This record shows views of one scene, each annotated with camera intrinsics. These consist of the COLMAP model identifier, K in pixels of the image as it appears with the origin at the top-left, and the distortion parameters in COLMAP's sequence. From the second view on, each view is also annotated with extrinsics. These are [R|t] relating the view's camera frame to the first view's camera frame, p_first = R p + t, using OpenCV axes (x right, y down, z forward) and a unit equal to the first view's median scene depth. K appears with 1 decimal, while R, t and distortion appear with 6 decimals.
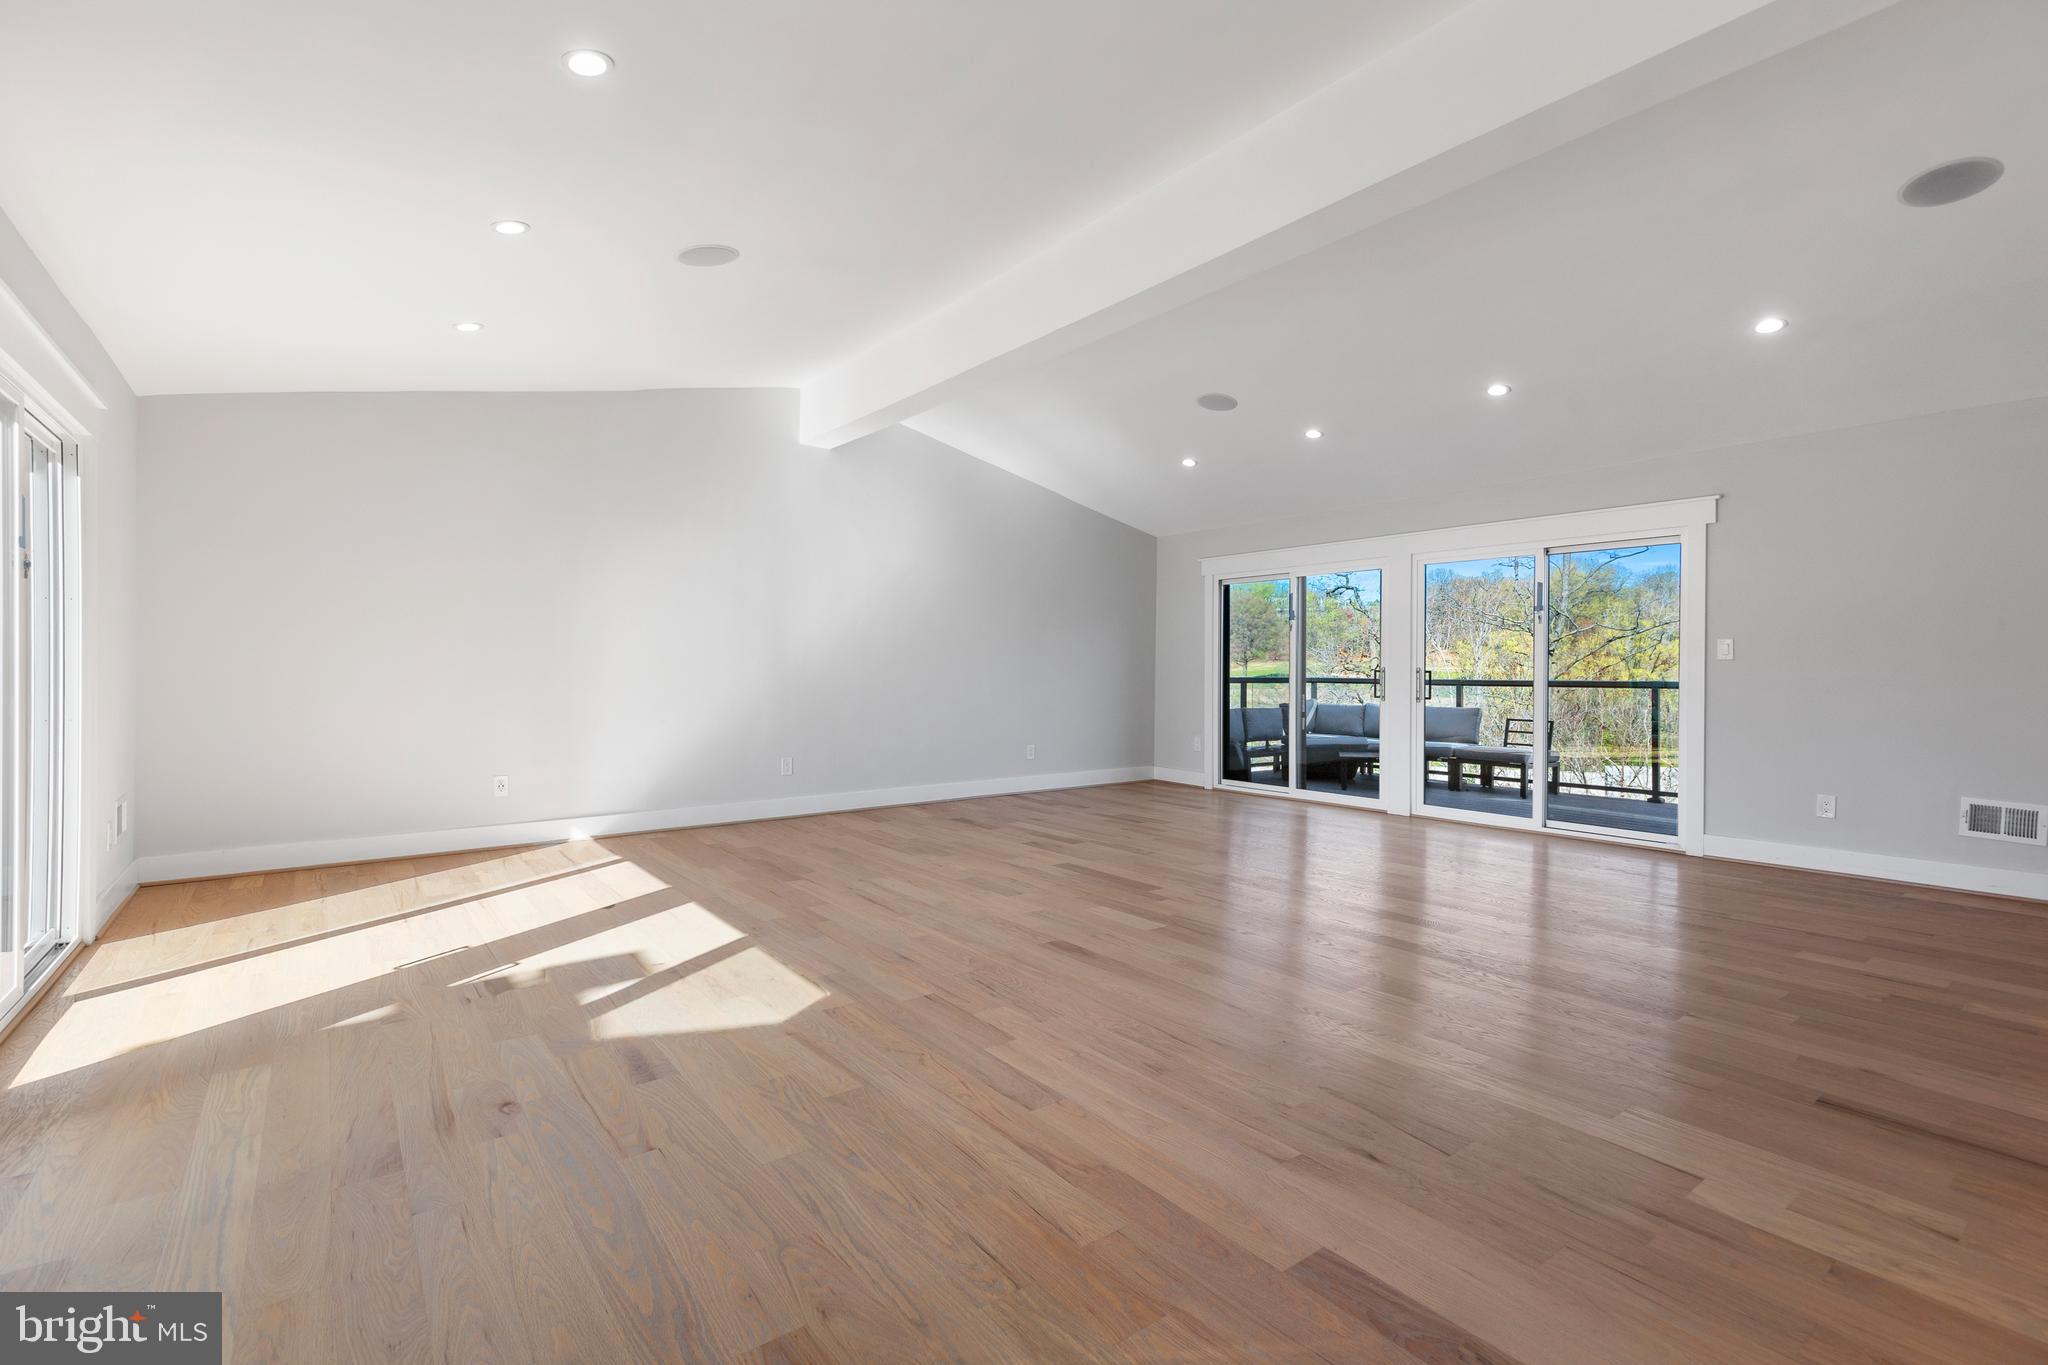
lens RADIAL K [[936.9, 0, 1024.0], [0, 936.9, 682.5], [0, 0, 1]] dist [0.000842, 0.000157]
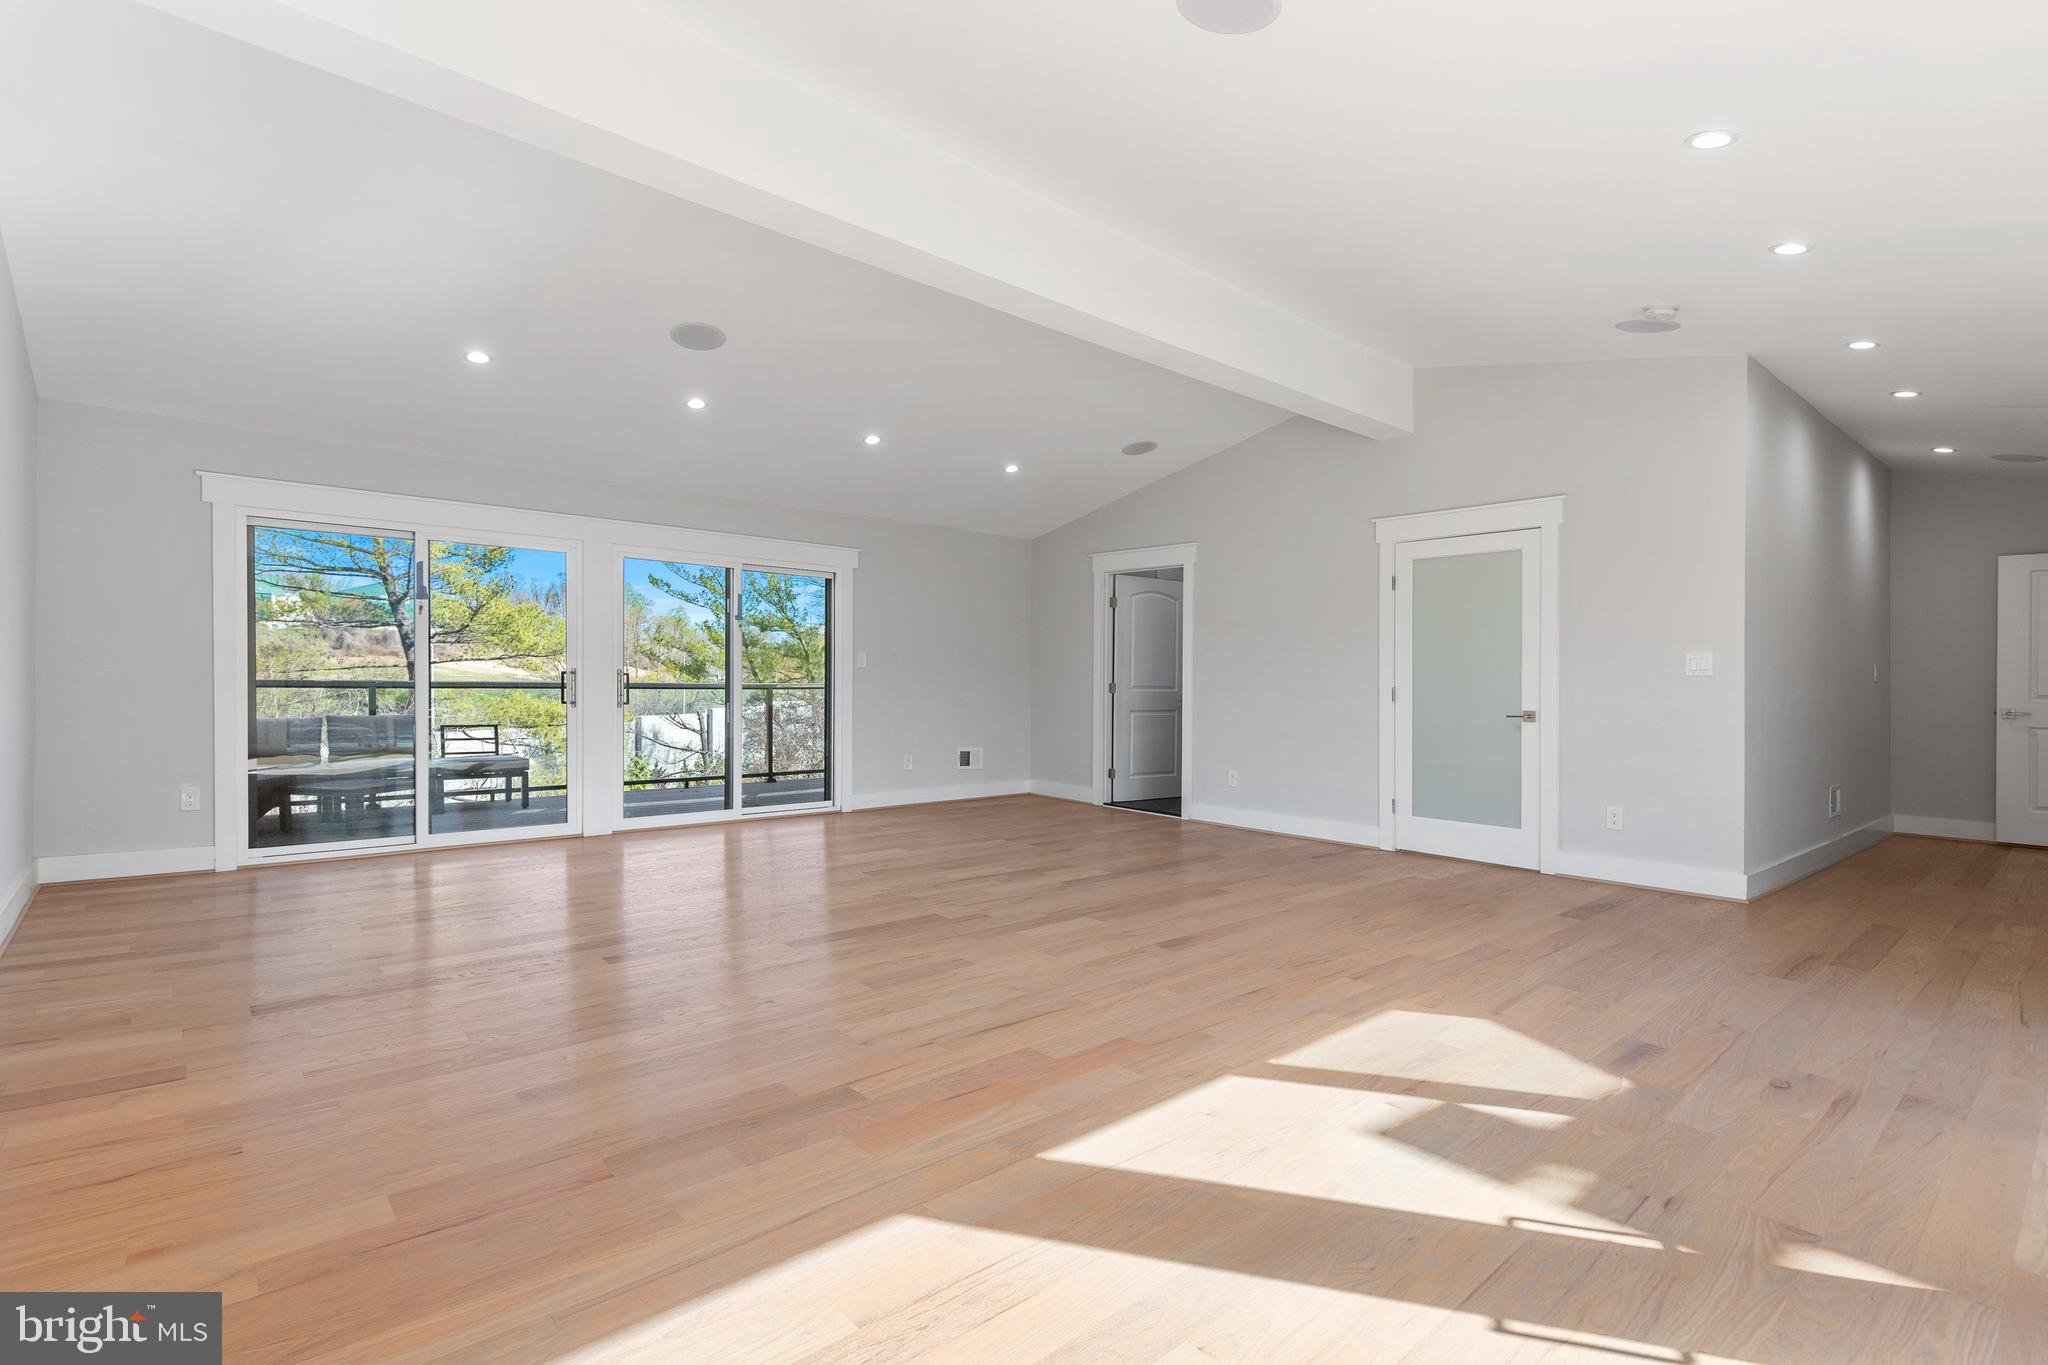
lens RADIAL K [[972.8, 0, 1024.0], [0, 972.8, 682.5], [0, 0, 1]] dist [-0.001410, -0.000295]
pose [[-0.081515, -0.007967, 0.996640, -1.003816], [0.002837, 0.999962, 0.008226, -0.018320], [-0.996668, 0.003498, -0.081489, 1.233100]]
